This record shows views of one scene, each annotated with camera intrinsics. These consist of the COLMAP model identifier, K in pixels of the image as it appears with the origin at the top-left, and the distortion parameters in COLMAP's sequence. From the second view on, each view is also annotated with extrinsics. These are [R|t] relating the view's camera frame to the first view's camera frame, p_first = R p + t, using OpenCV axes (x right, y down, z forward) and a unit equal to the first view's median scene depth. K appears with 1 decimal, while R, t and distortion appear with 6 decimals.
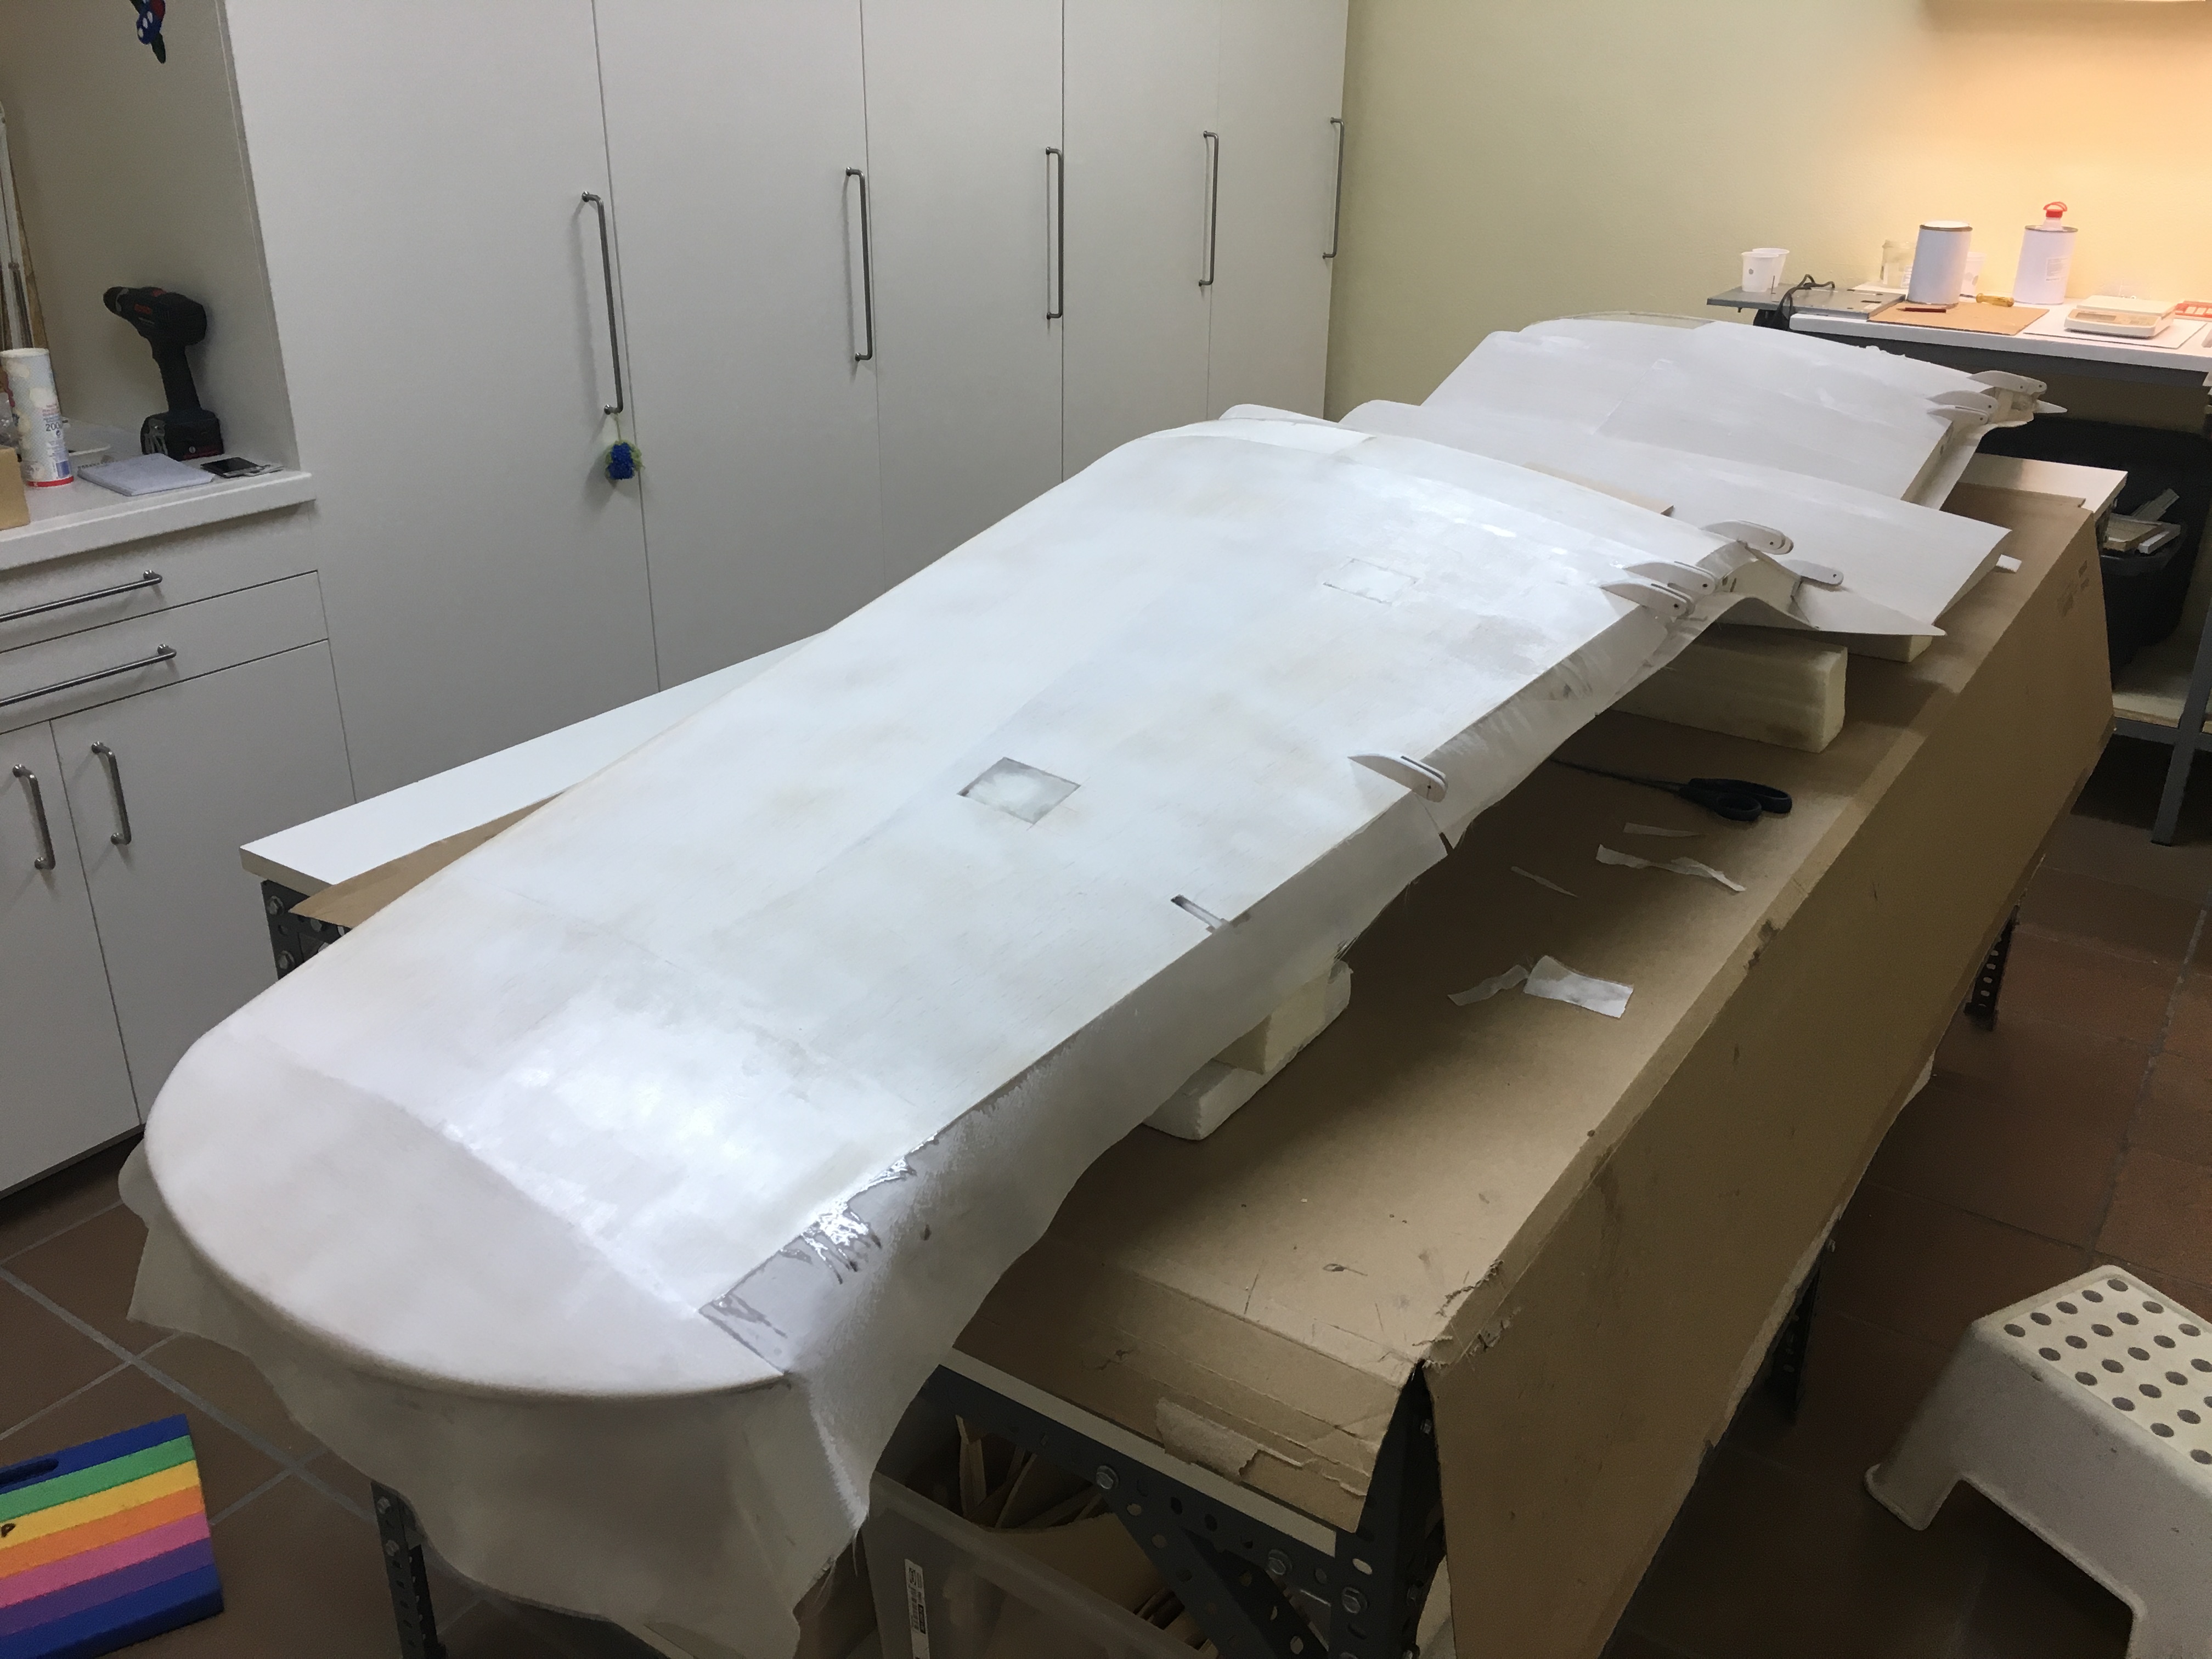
lens RADIAL K [[1877.5, 0, 1095.6], [0, 1877.5, 816.3], [0, 0, 1]] dist [0.091676, -0.137156]
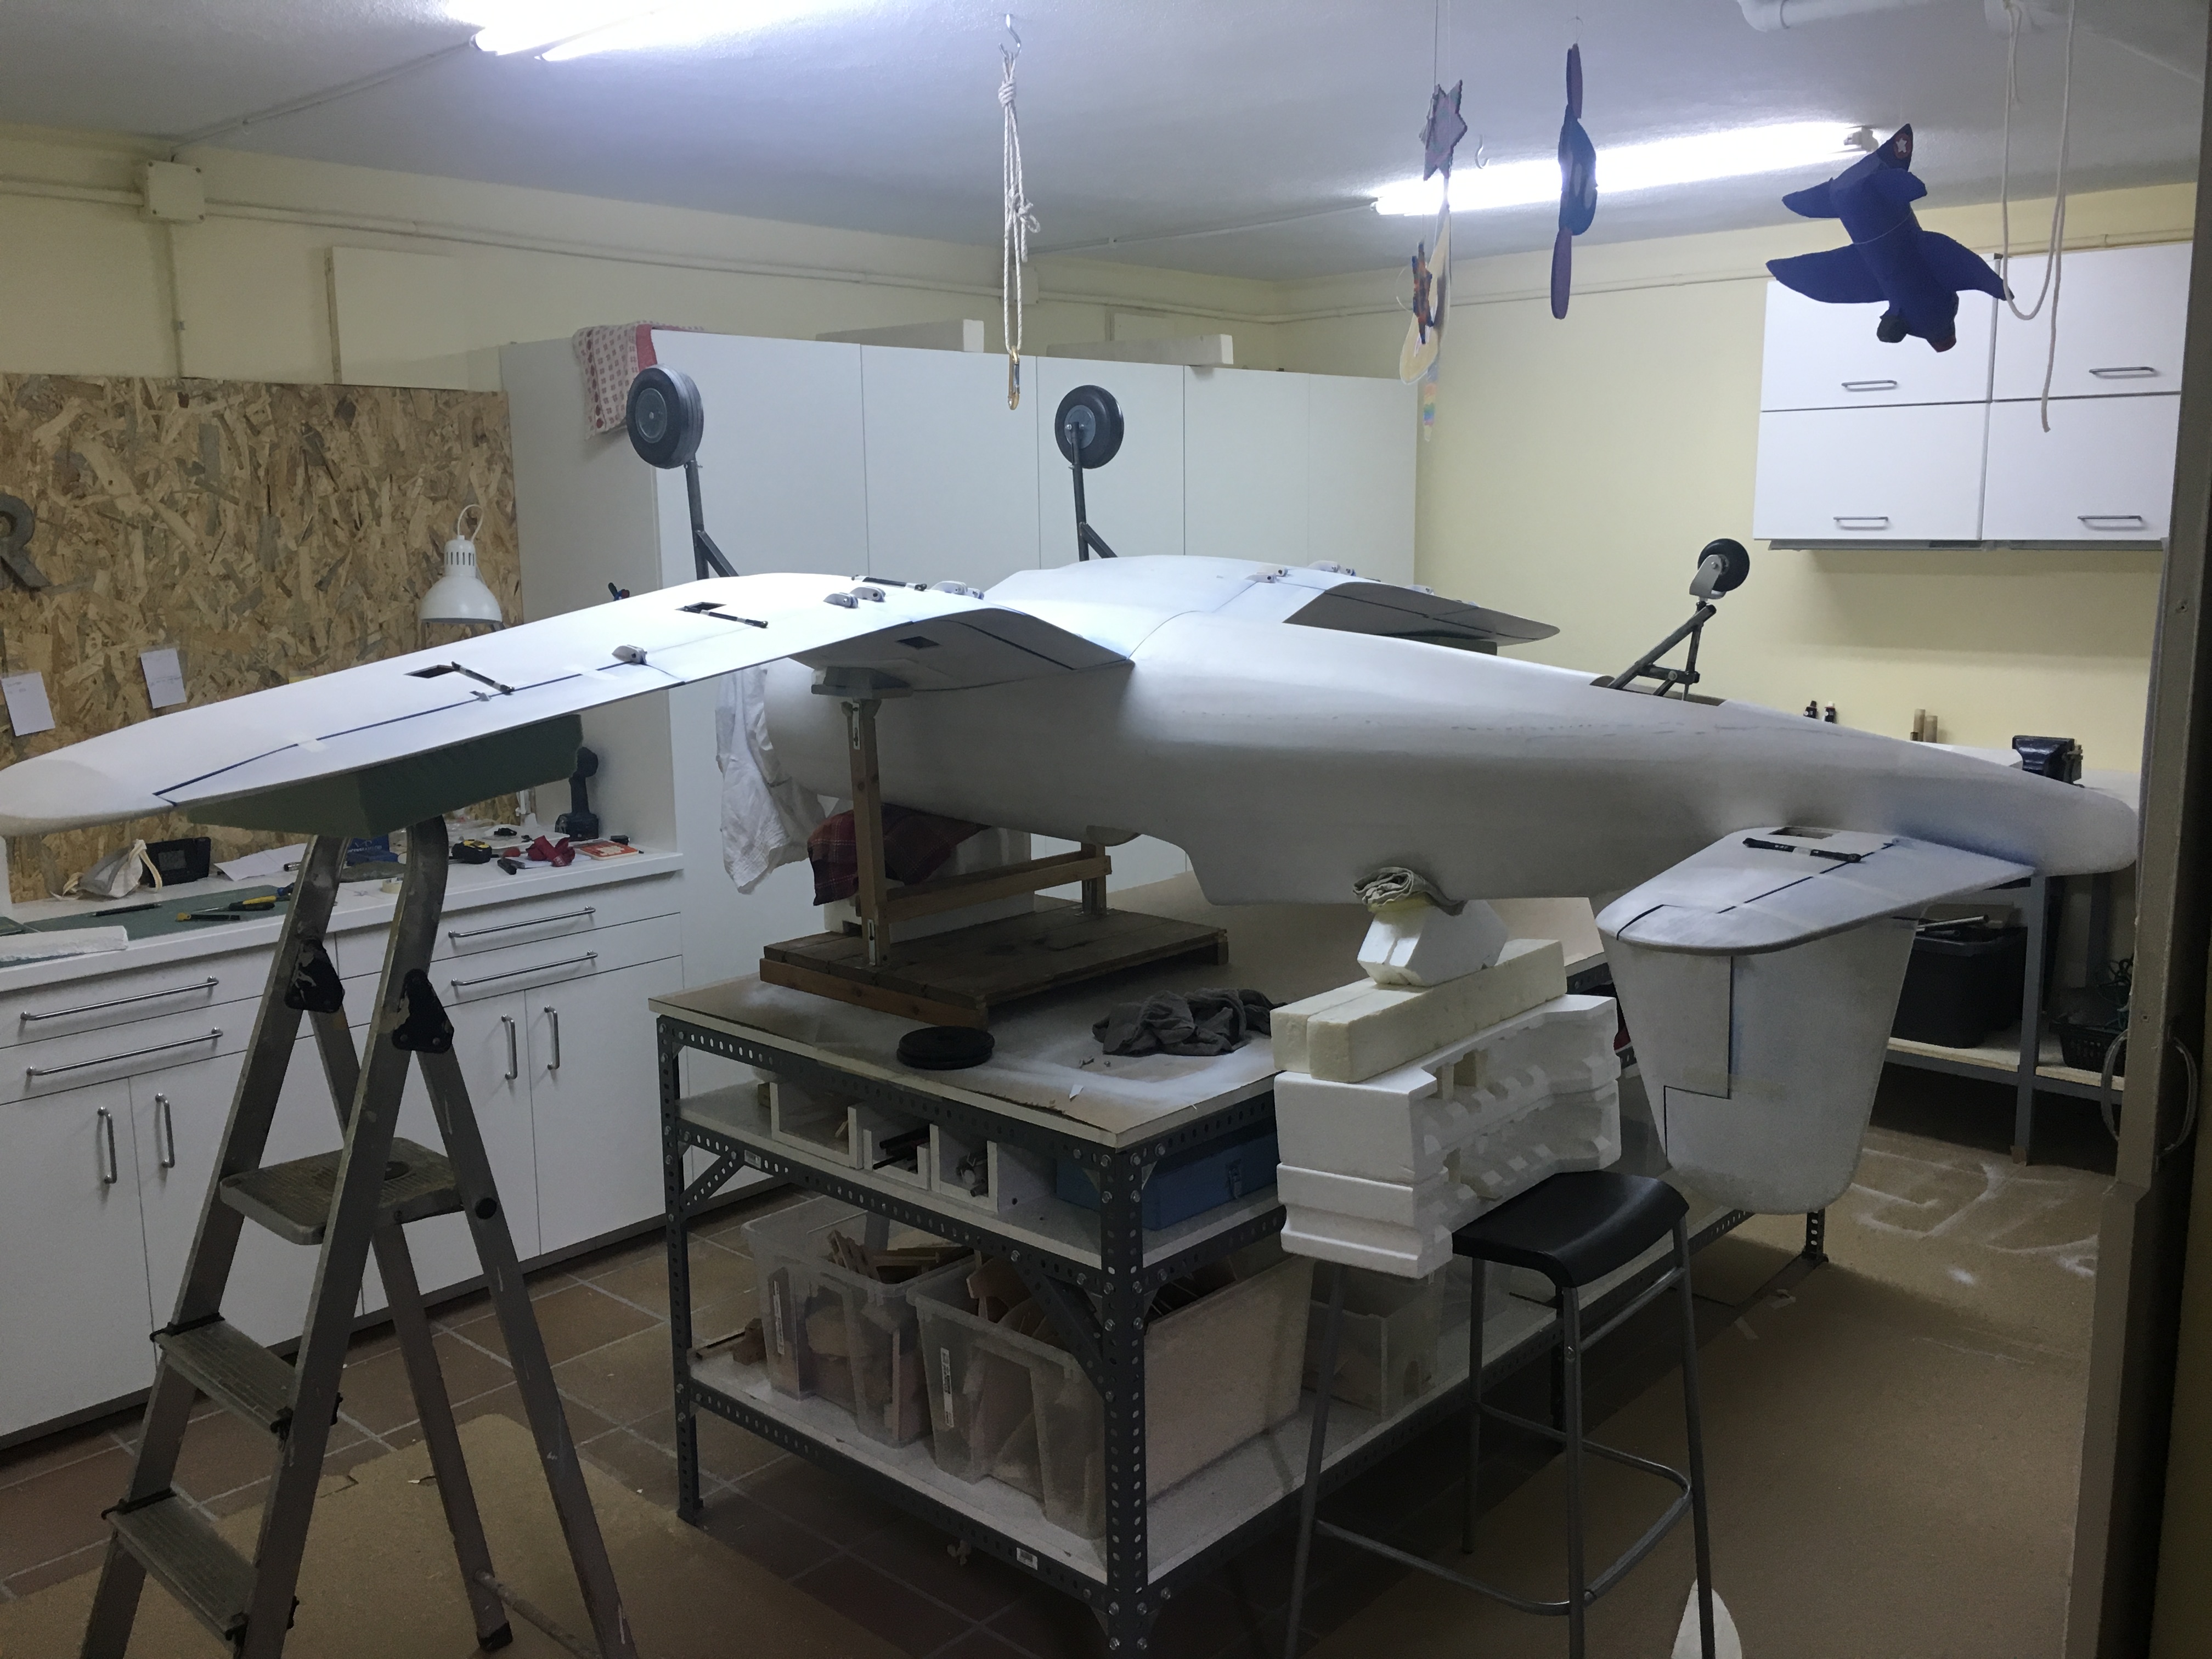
lens RADIAL K [[1877.5, 0, 1095.6], [0, 1877.5, 816.3], [0, 0, 1]] dist [0.091676, -0.137156]
pose [[0.989286, 0.001684, -0.145980, 0.195740], [-0.037662, 0.969031, -0.244049, 0.186189], [0.141049, 0.246932, 0.958713, -0.567575]]
